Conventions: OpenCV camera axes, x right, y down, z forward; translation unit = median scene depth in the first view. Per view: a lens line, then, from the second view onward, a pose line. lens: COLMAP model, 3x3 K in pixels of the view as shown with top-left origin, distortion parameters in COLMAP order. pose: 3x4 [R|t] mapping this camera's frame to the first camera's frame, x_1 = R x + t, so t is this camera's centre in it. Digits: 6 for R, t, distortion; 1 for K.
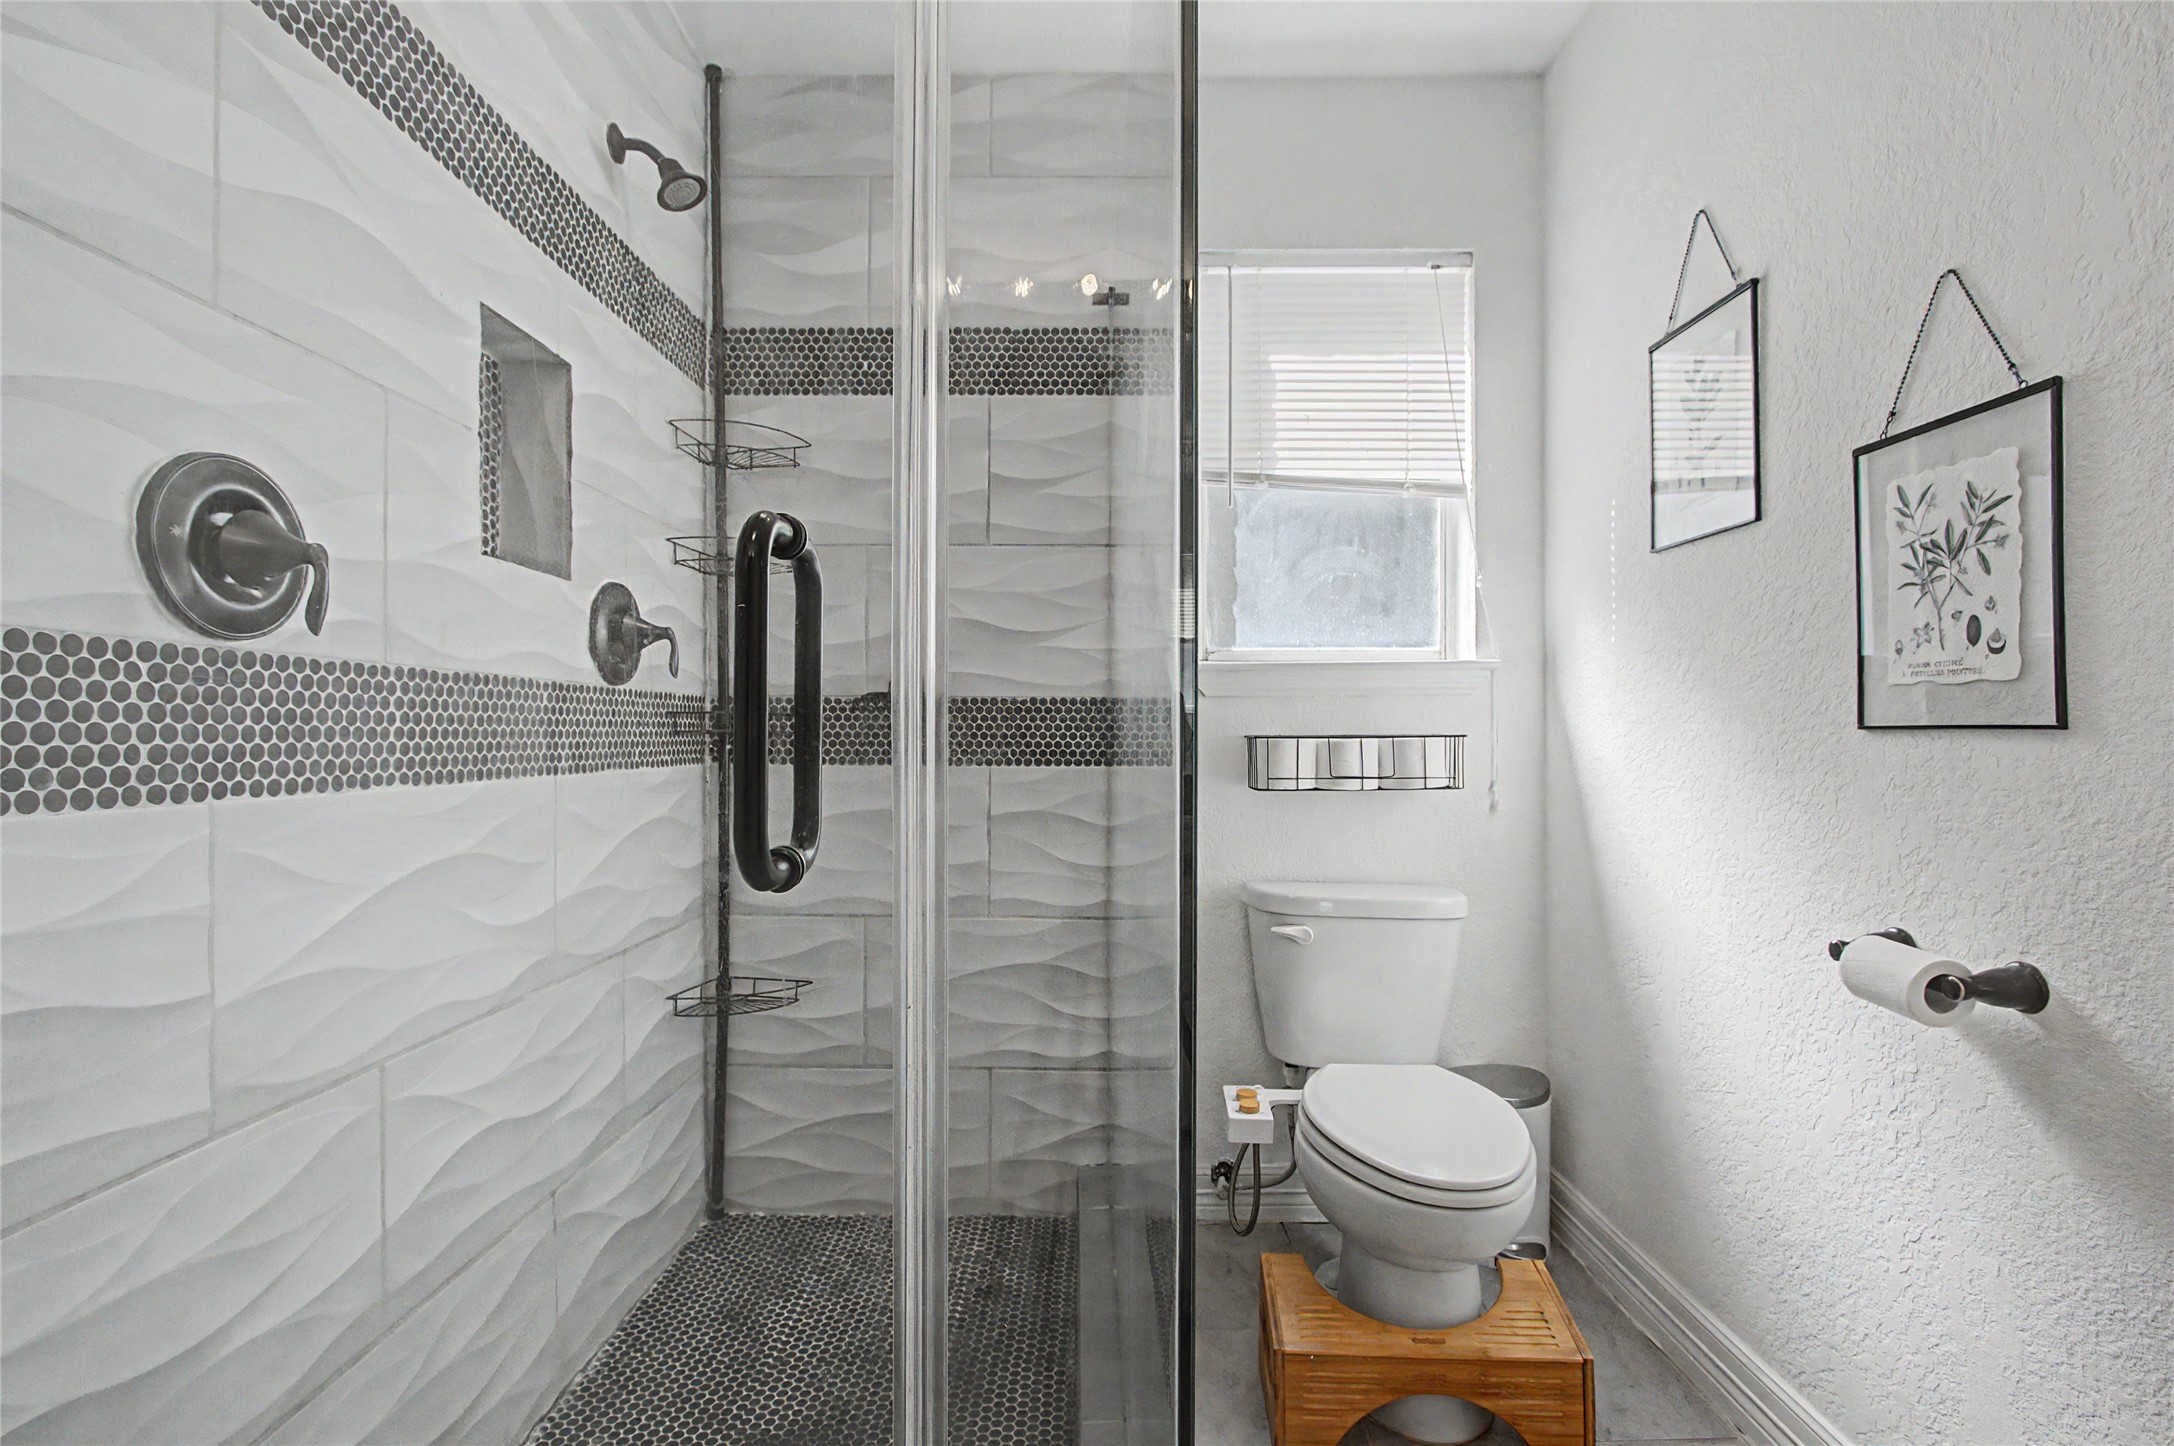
lens RADIAL K [[998.5, 0, 1080.7], [0, 998.5, 735.4], [0, 0, 1]] dist [-0.013677, 0.003661]
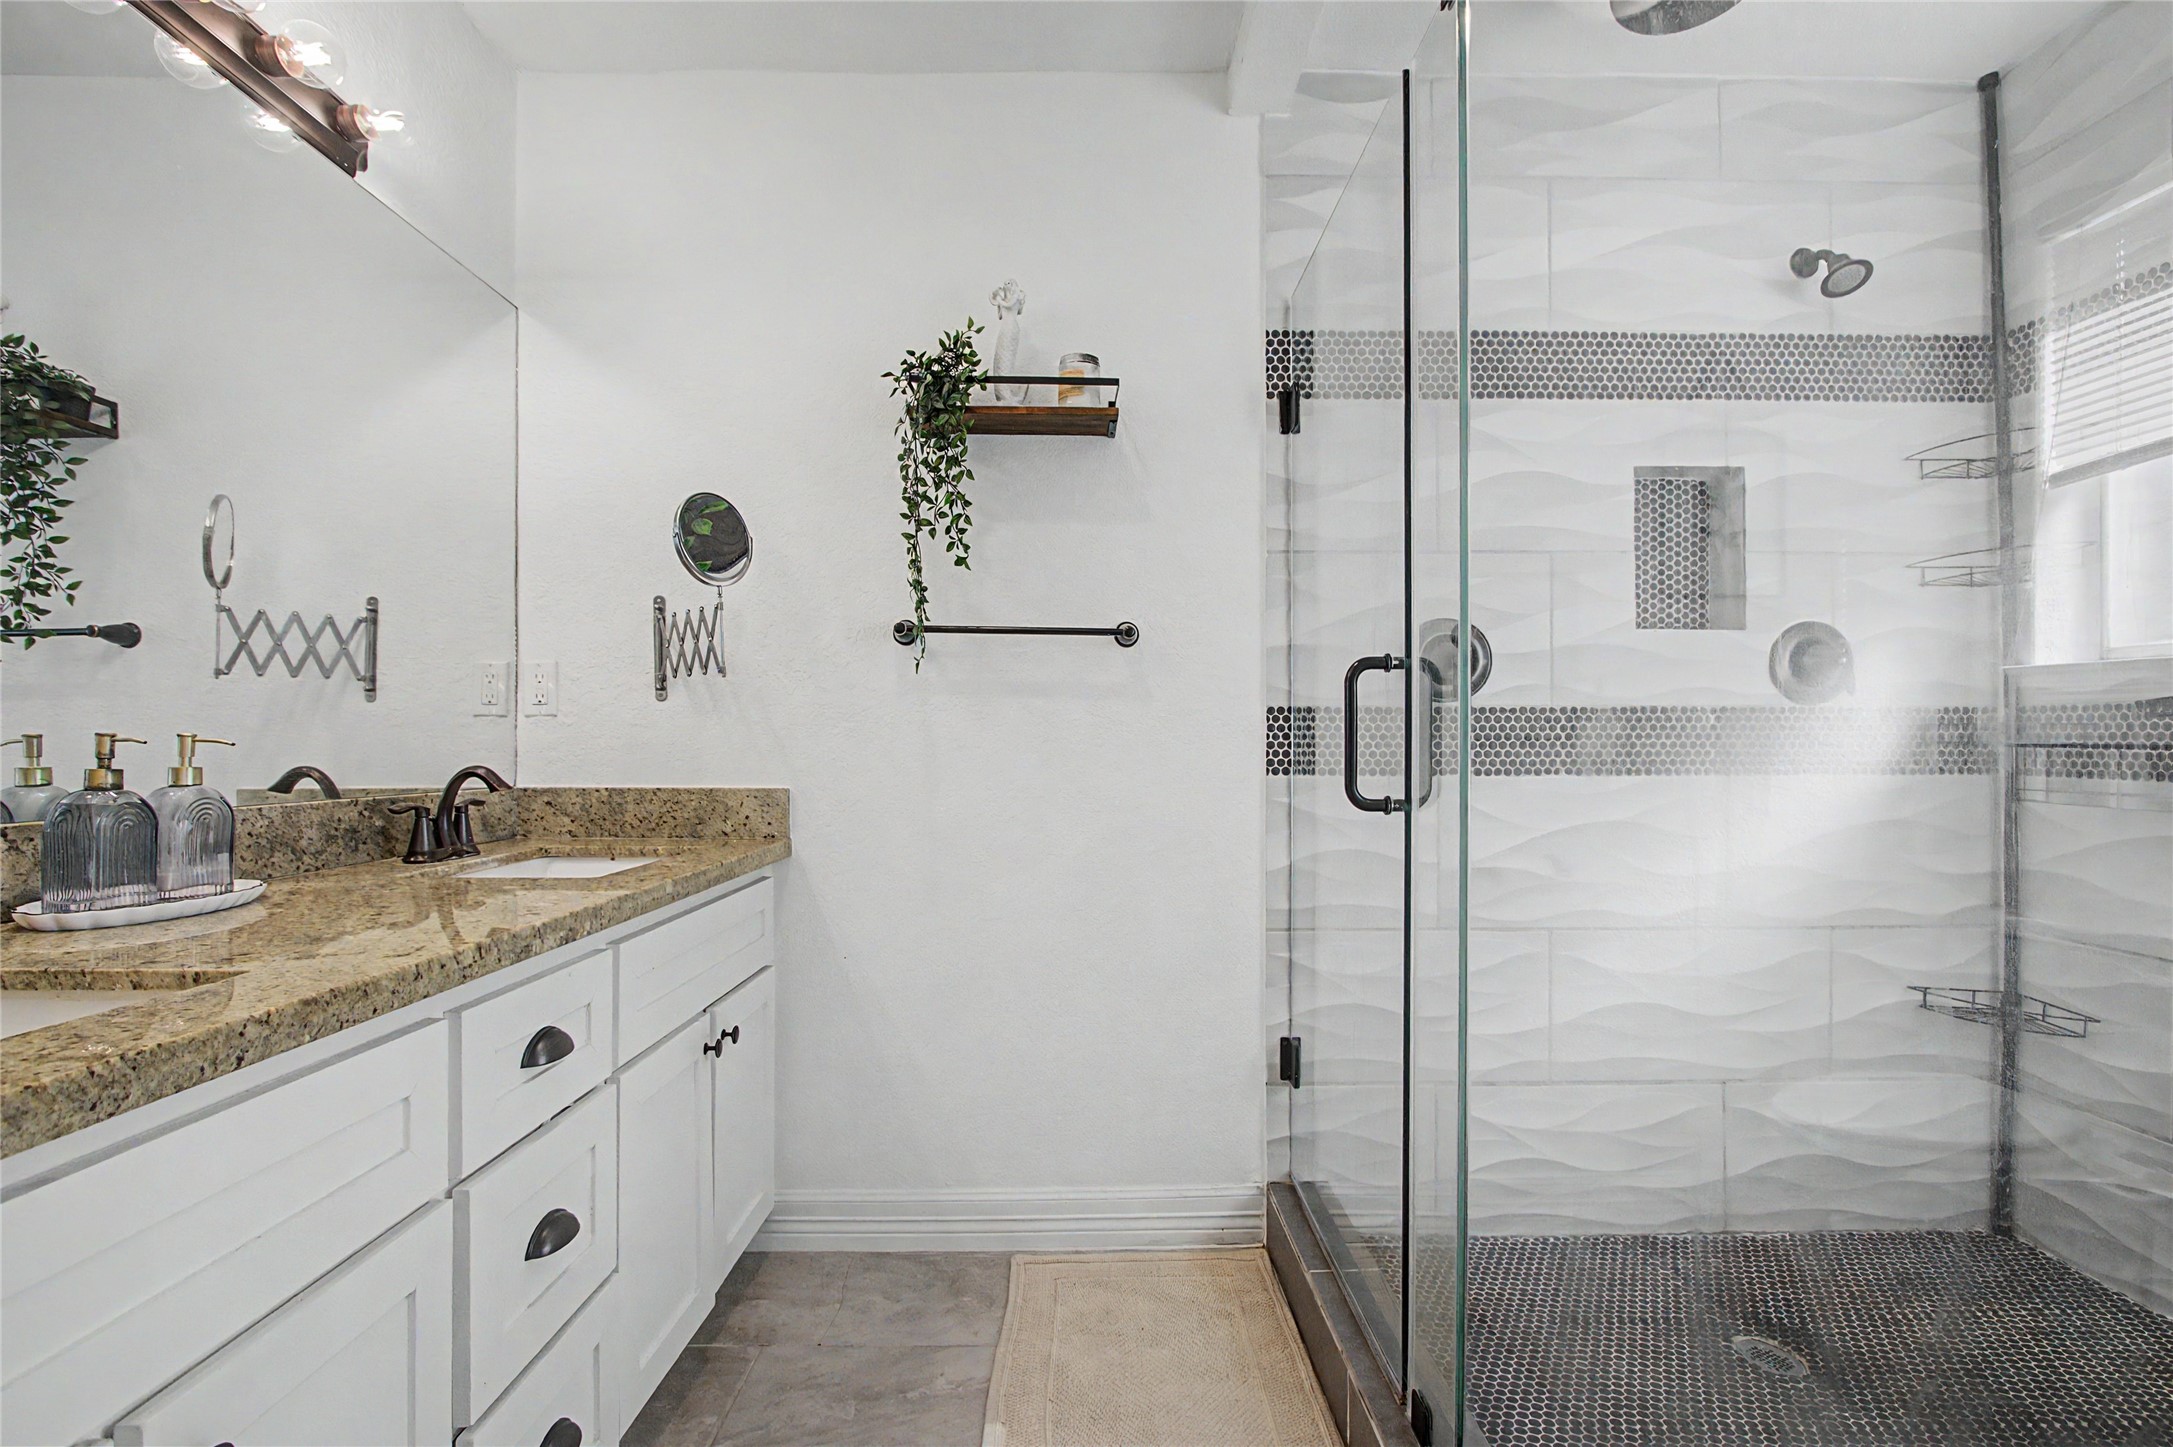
lens RADIAL K [[998.1, 0, 1087.8], [0, 998.1, 729.4], [0, 0, 1]] dist [-0.013677, 0.003661]
pose [[0.024549, -0.016249, -0.999567, 0.903971], [0.001439, 0.999867, -0.016218, -0.002296], [0.999698, -0.001040, 0.024569, 0.104131]]
